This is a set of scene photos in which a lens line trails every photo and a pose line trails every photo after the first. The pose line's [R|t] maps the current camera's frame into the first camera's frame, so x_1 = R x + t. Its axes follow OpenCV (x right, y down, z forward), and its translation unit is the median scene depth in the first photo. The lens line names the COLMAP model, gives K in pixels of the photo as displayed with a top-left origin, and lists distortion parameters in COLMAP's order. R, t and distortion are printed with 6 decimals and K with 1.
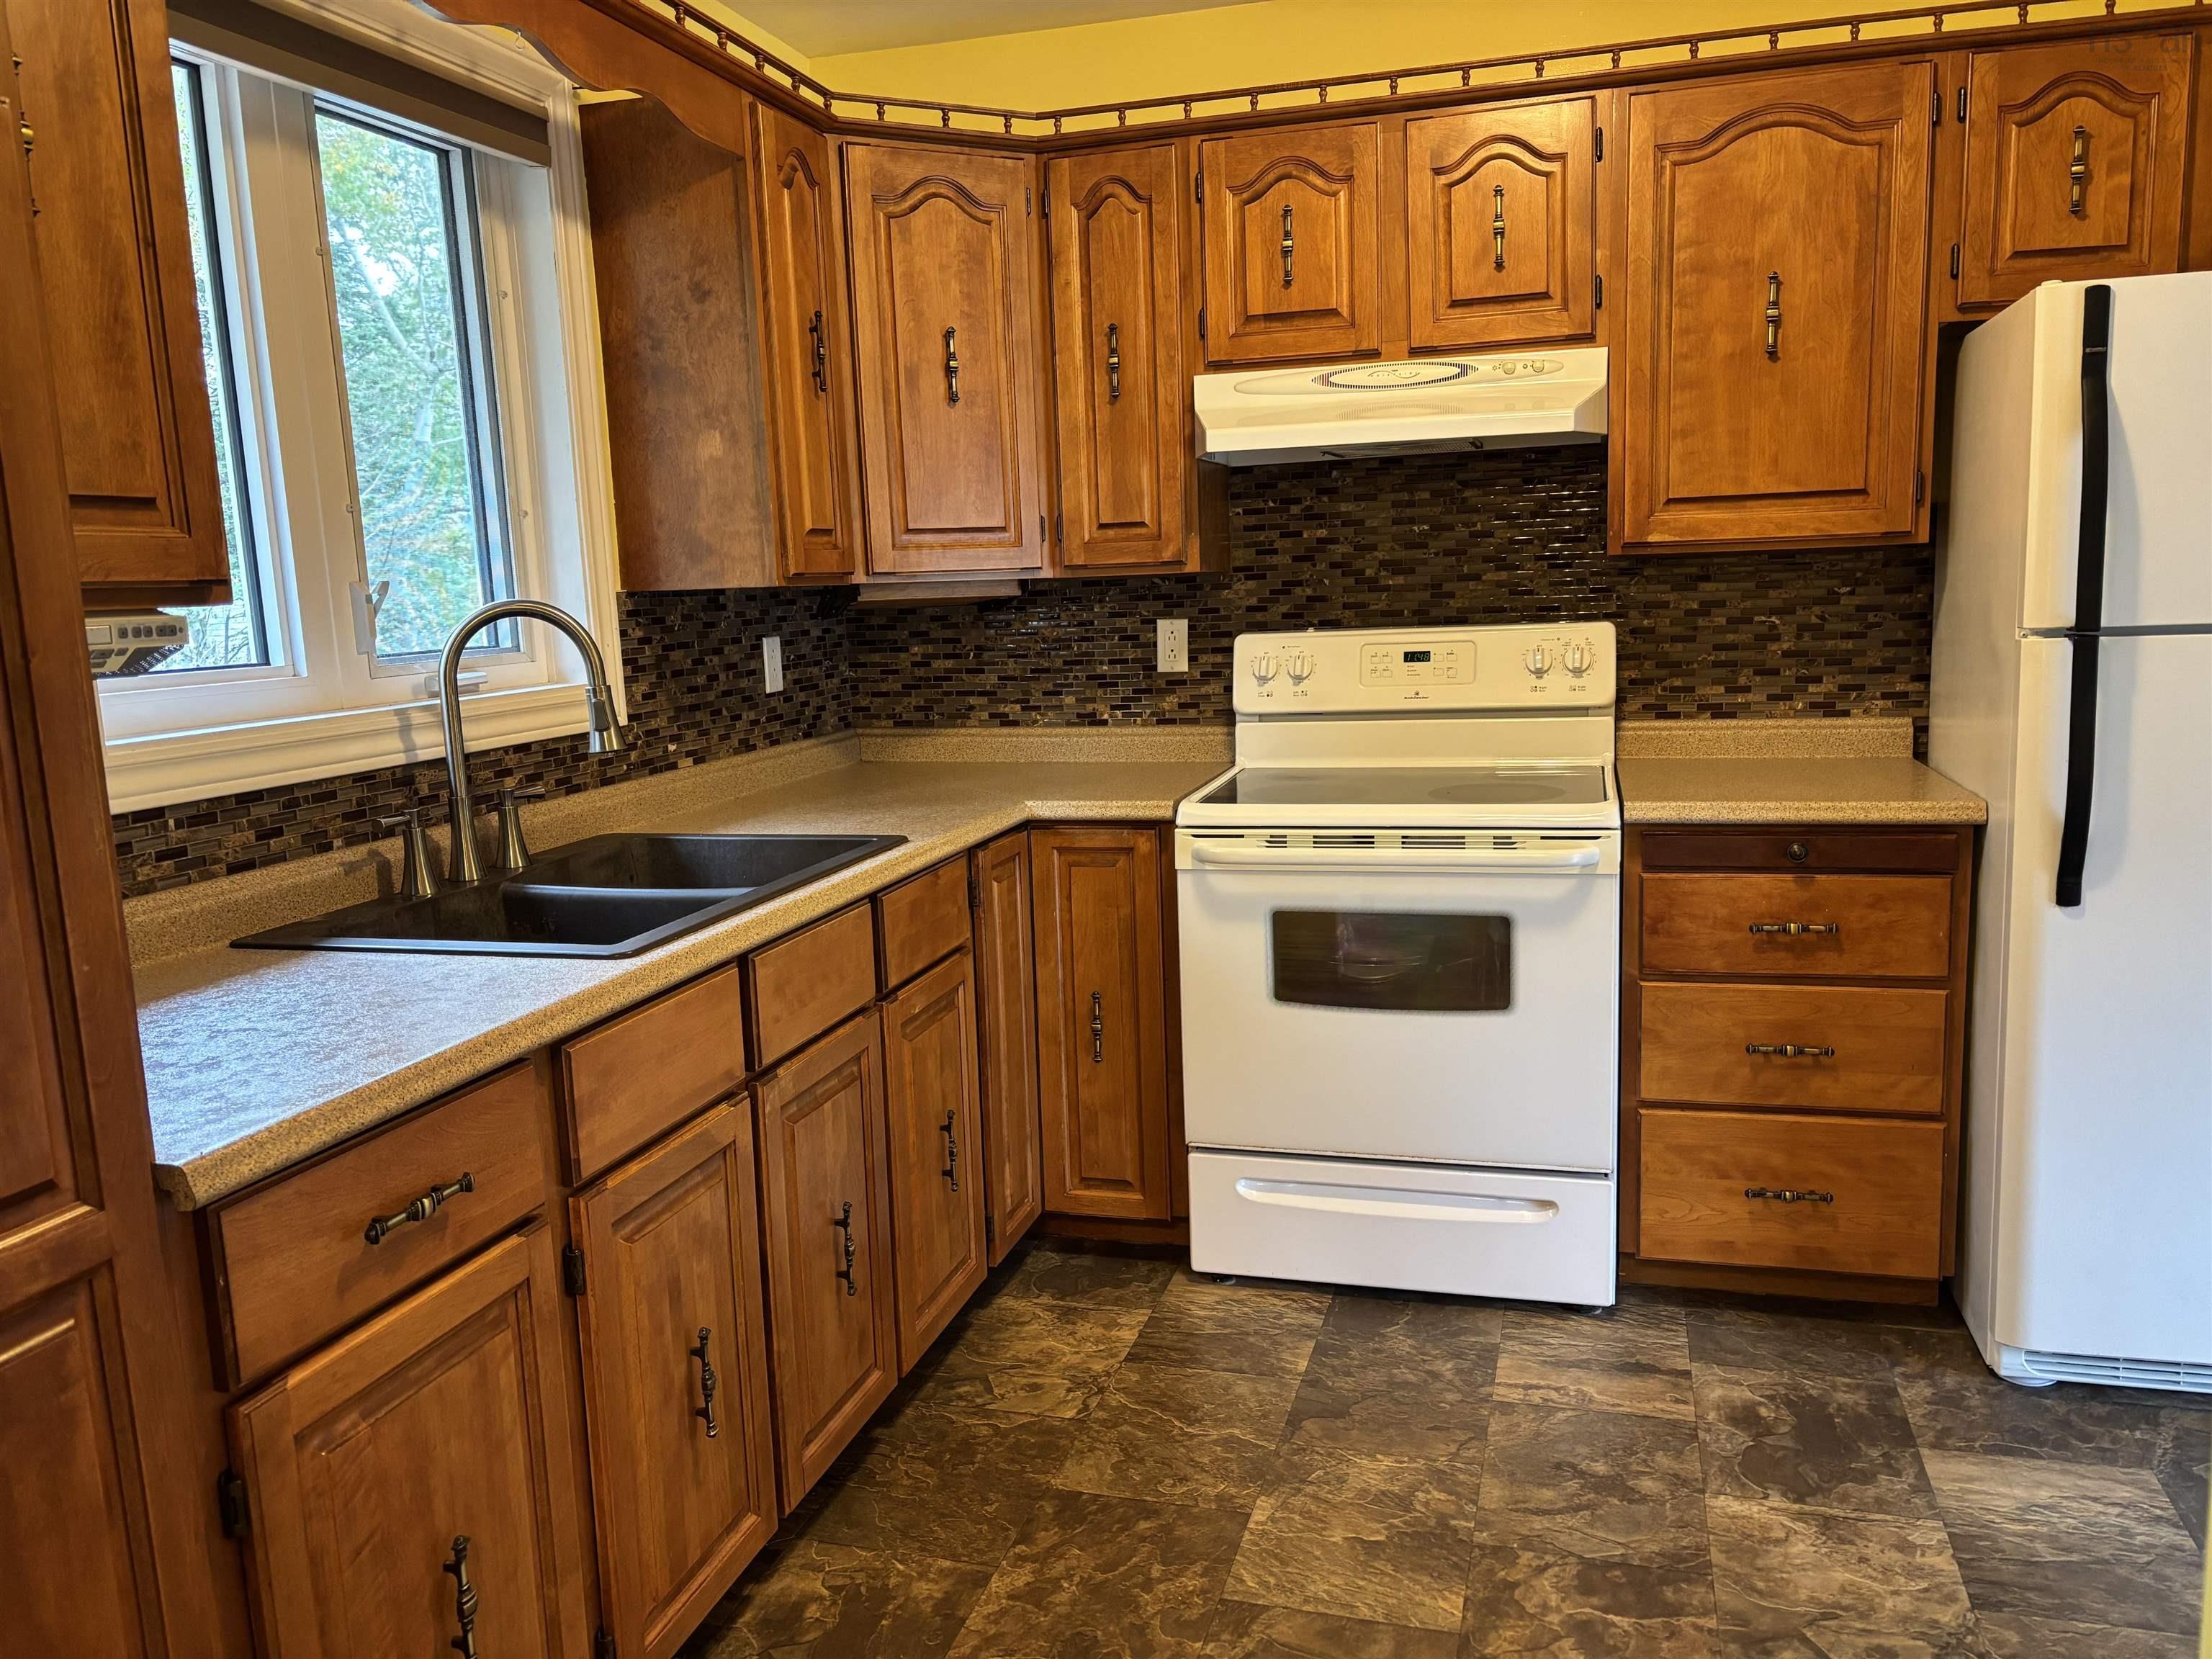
lens RADIAL K [[1670.7, 0, 1115.1], [0, 1670.7, 836.3], [0, 0, 1]] dist [0.047809, -0.055926]
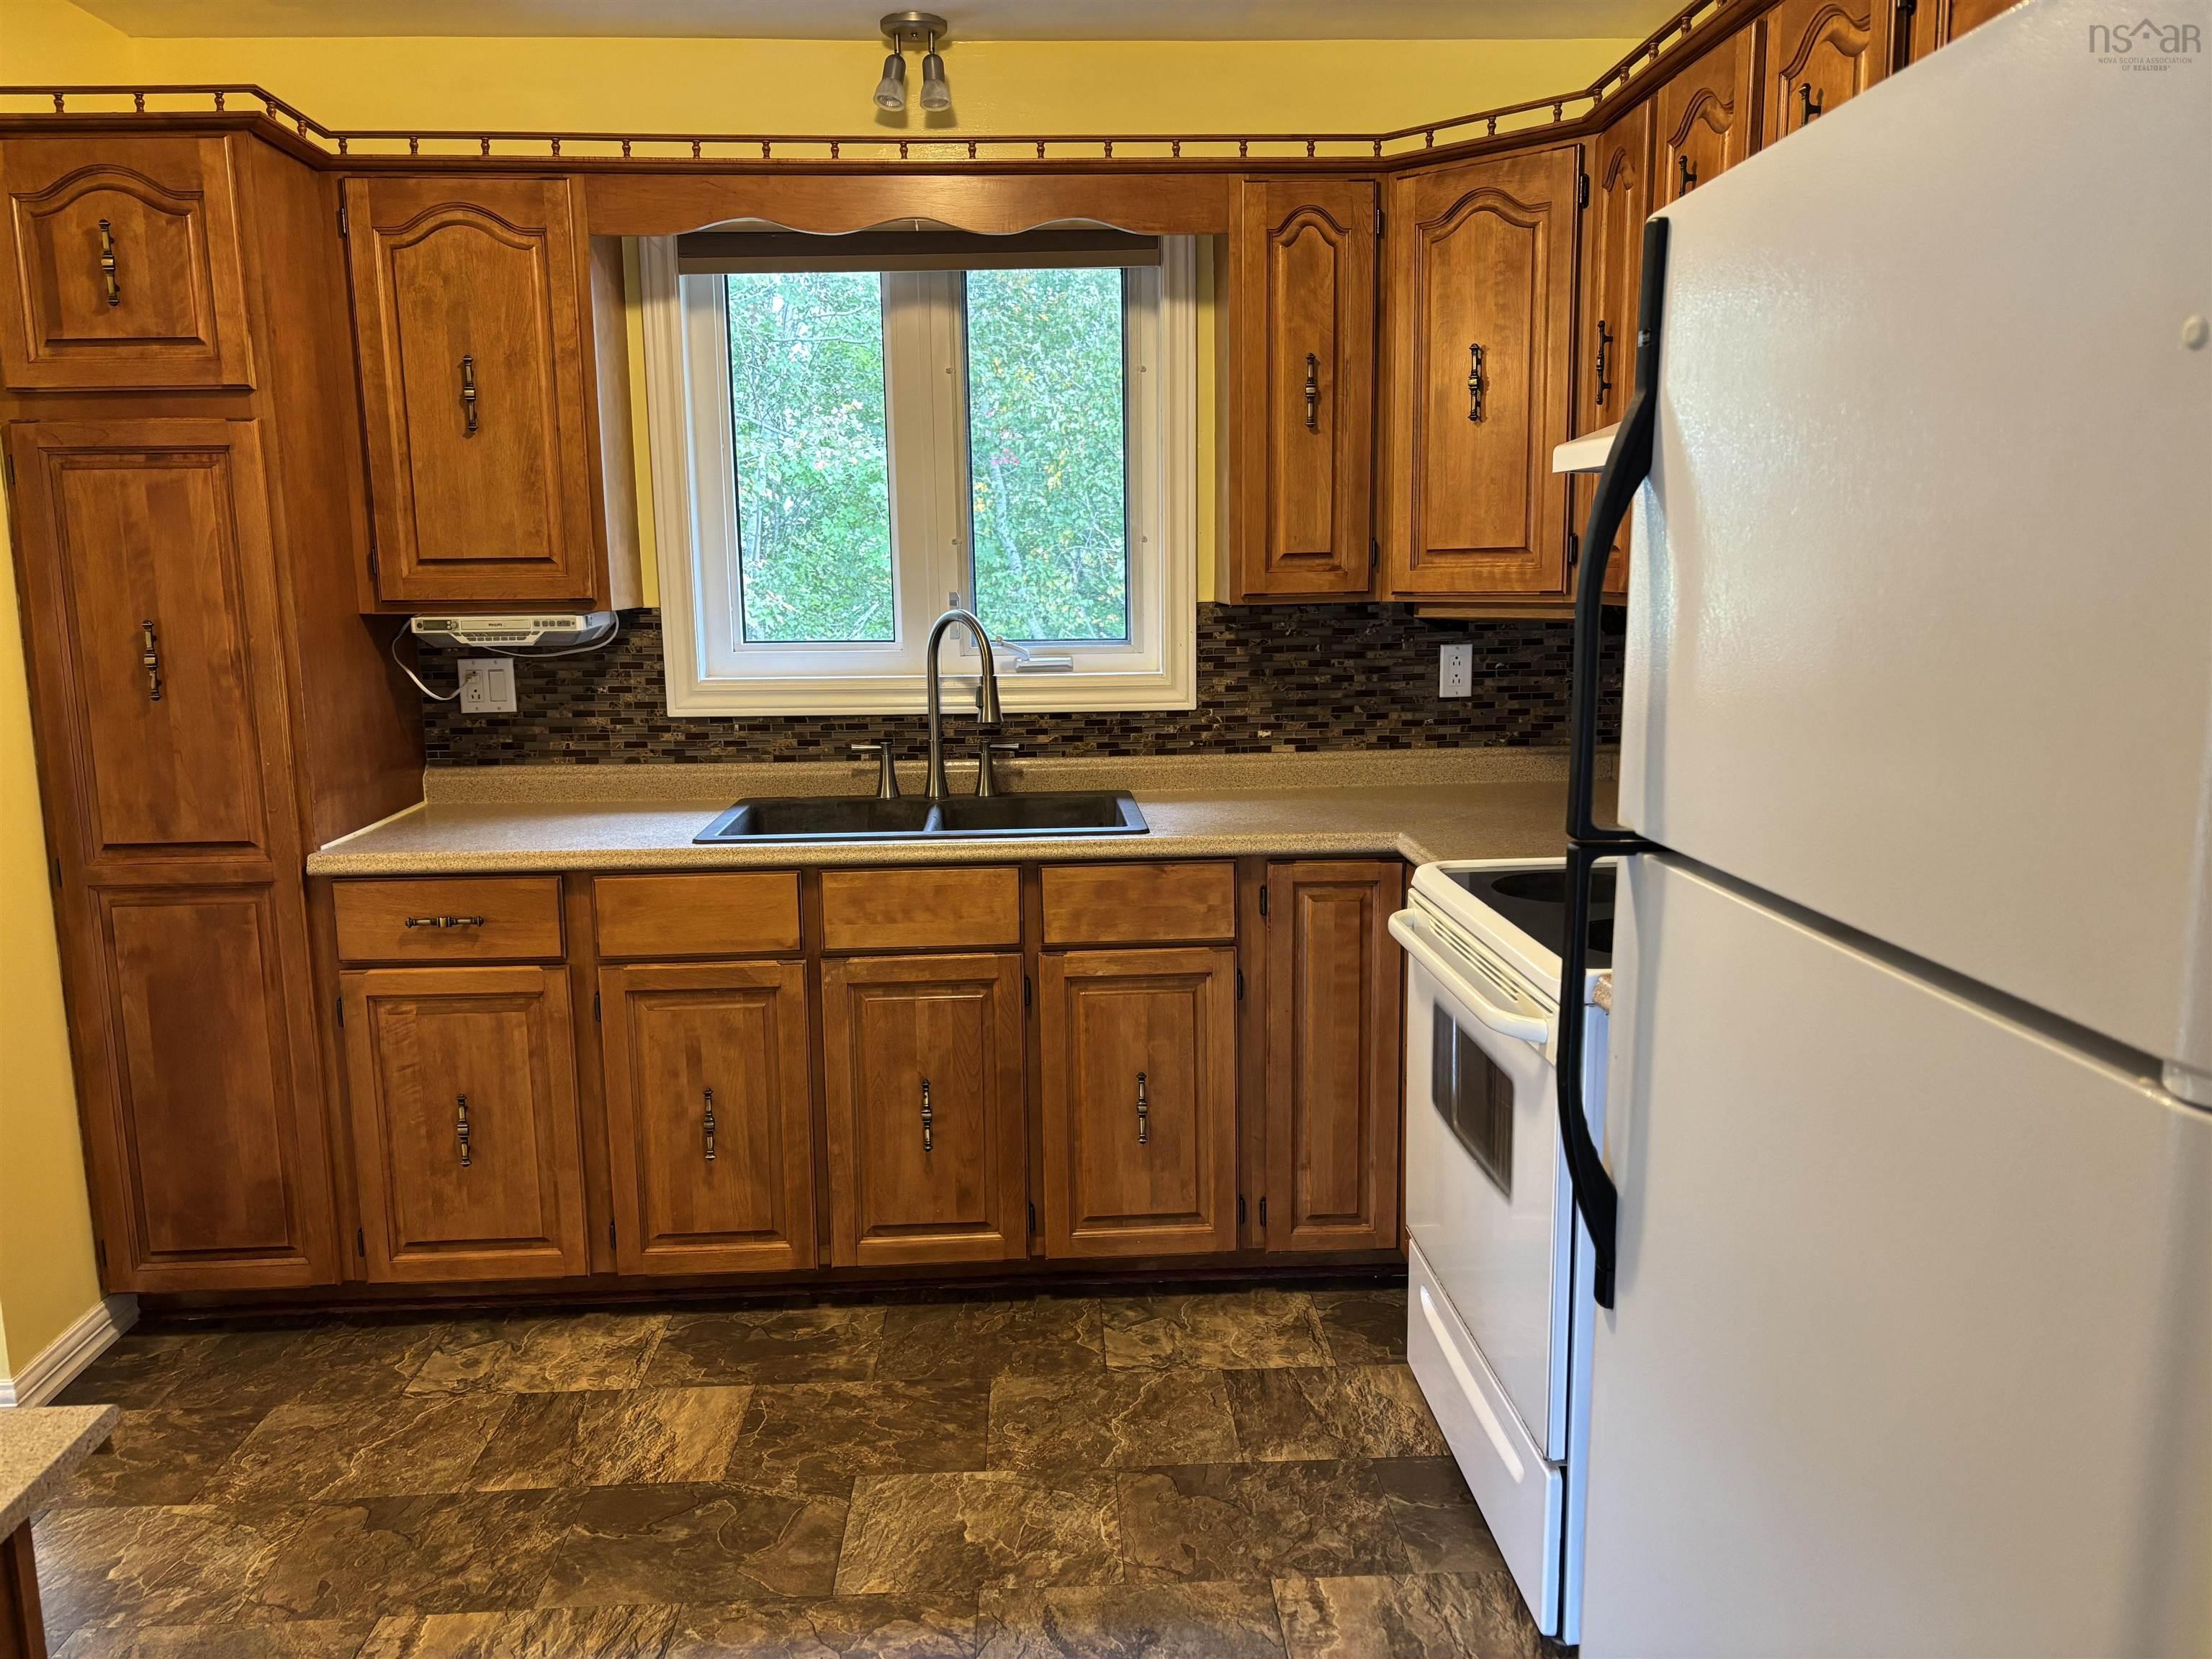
lens RADIAL K [[1670.7, 0, 1113.1], [0, 1670.7, 845.3], [0, 0, 1]] dist [0.047809, -0.055926]
pose [[0.326128, 0.191298, -0.925767, 0.852335], [-0.147741, 0.977591, 0.149961, -0.144958], [0.933709, 0.087867, 0.347083, 0.530071]]
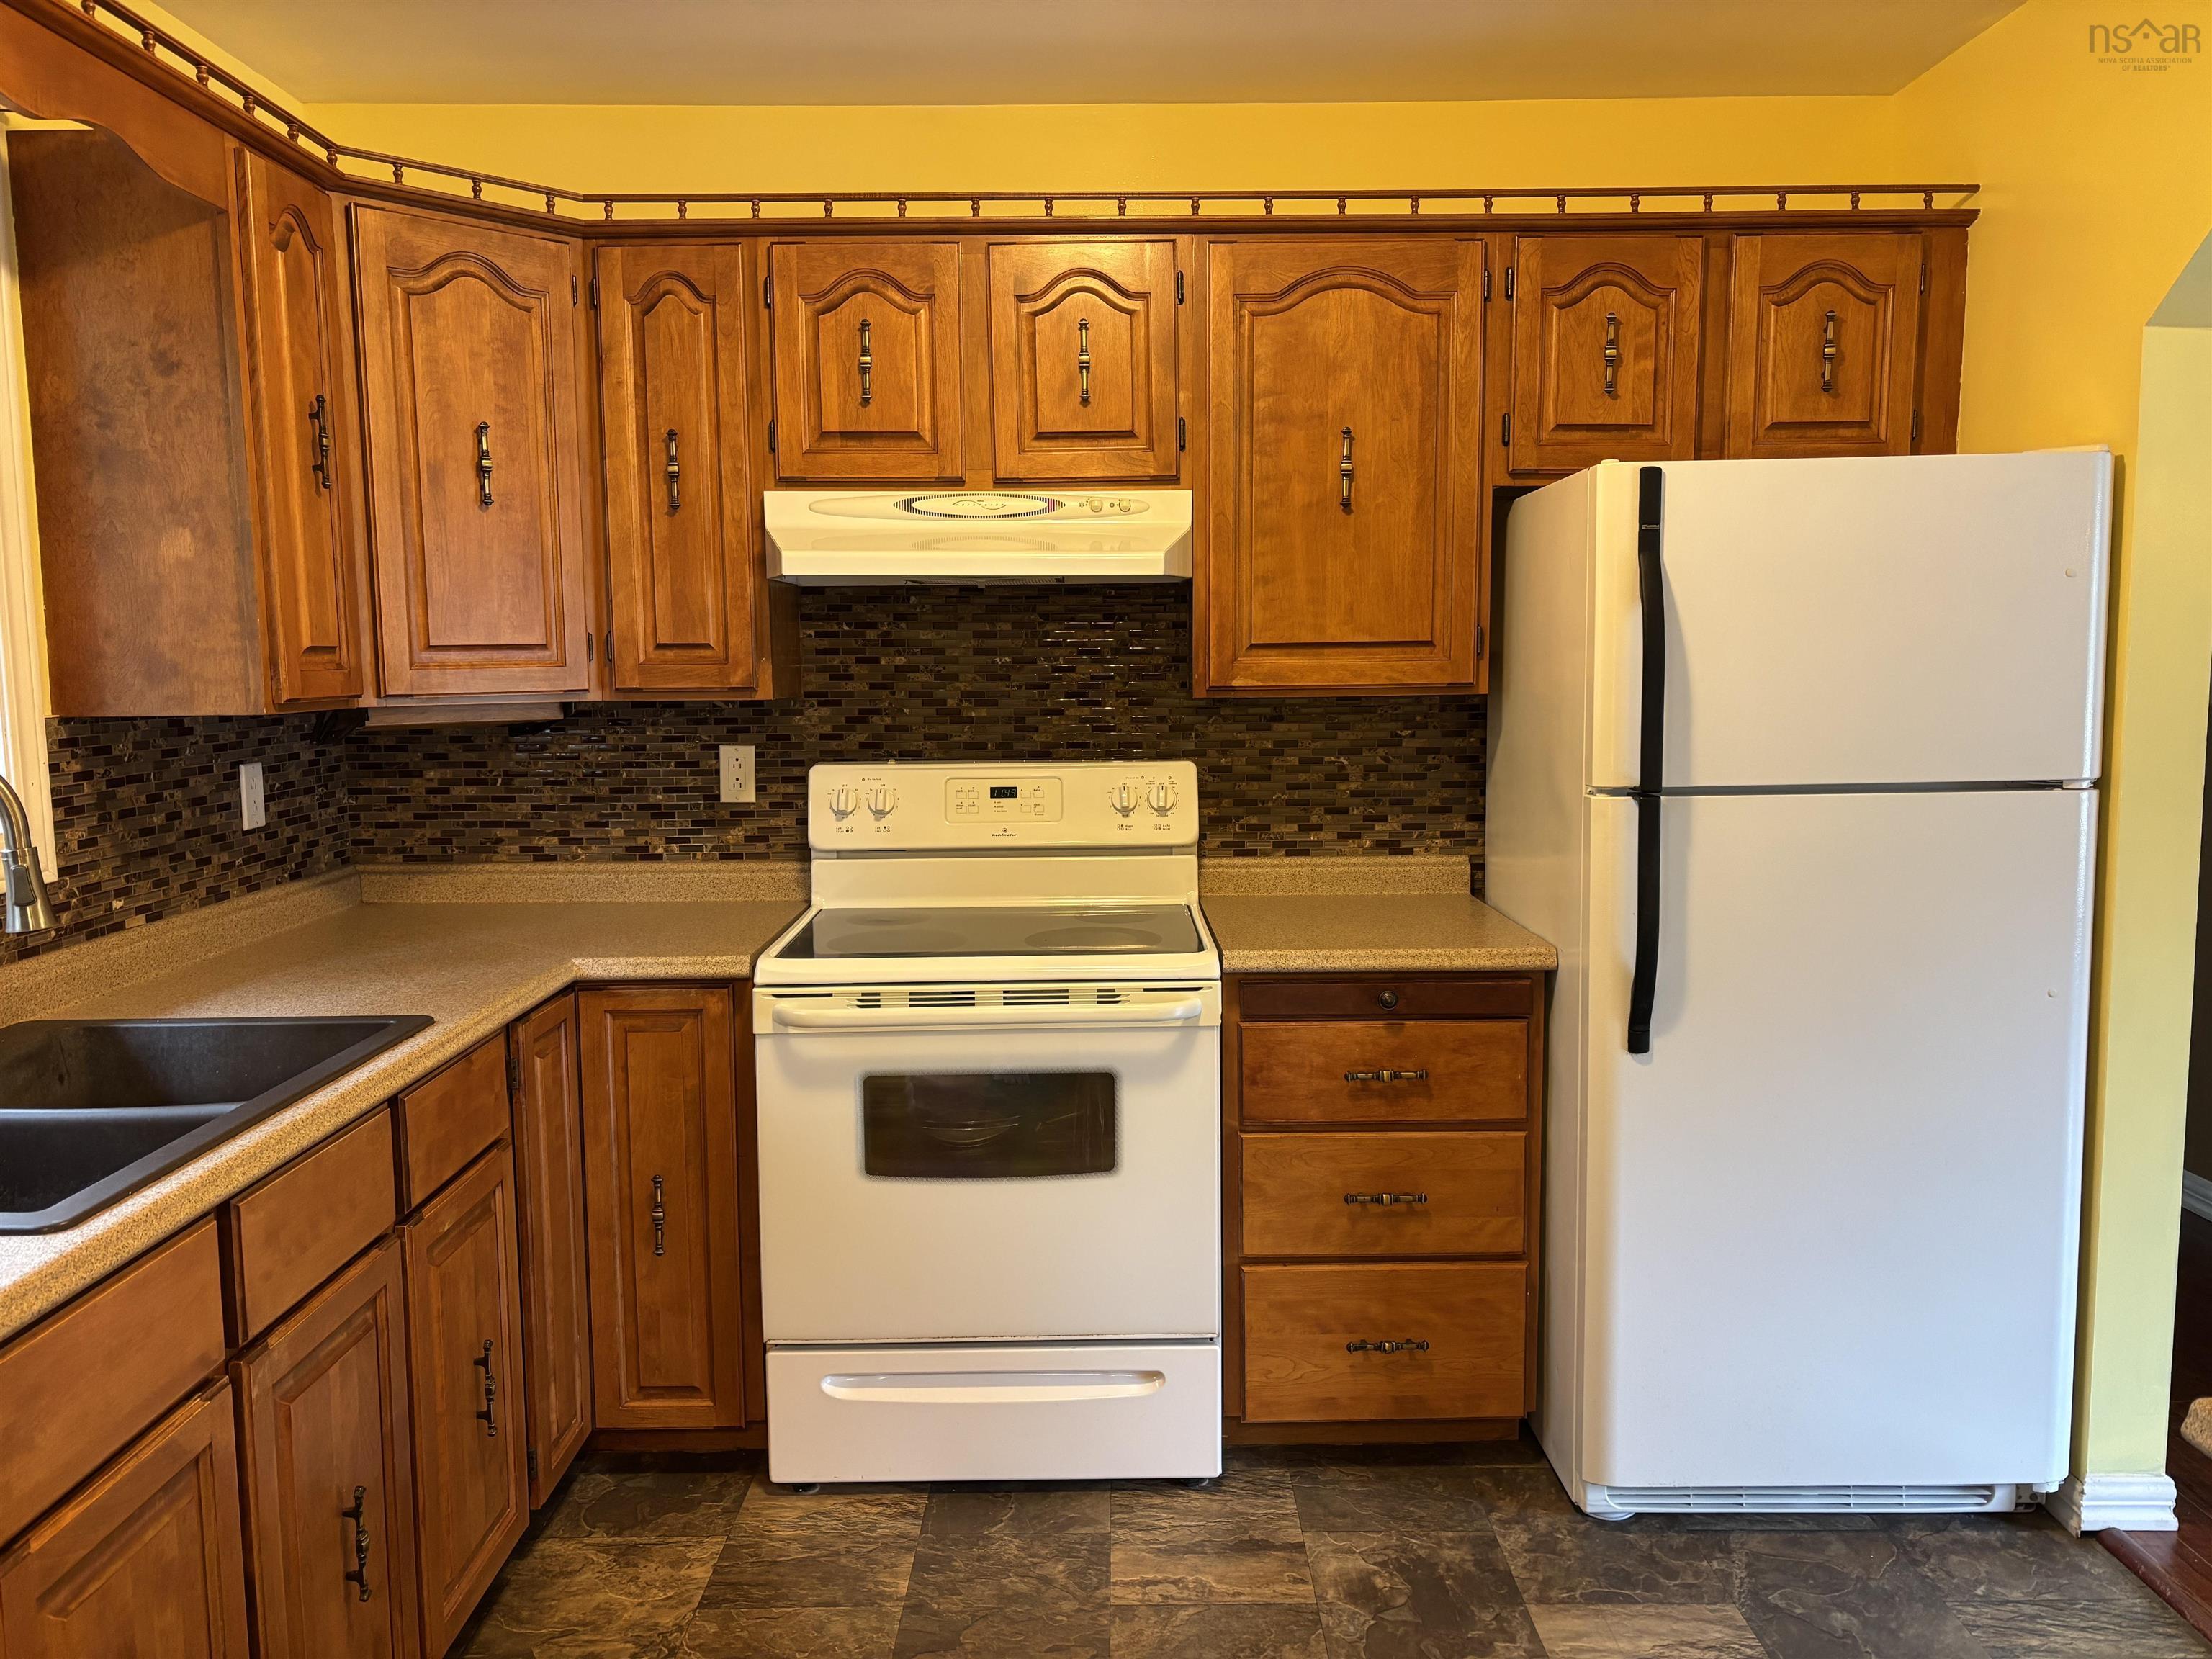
lens RADIAL K [[1670.7, 0, 1120.9], [0, 1670.7, 843.4], [0, 0, 1]] dist [0.047809, -0.055926]
pose [[0.959894, -0.002953, 0.280349, -0.026835], [0.017102, 0.998699, -0.048038, -0.036780], [-0.279843, 0.050906, 0.958695, 0.076613]]
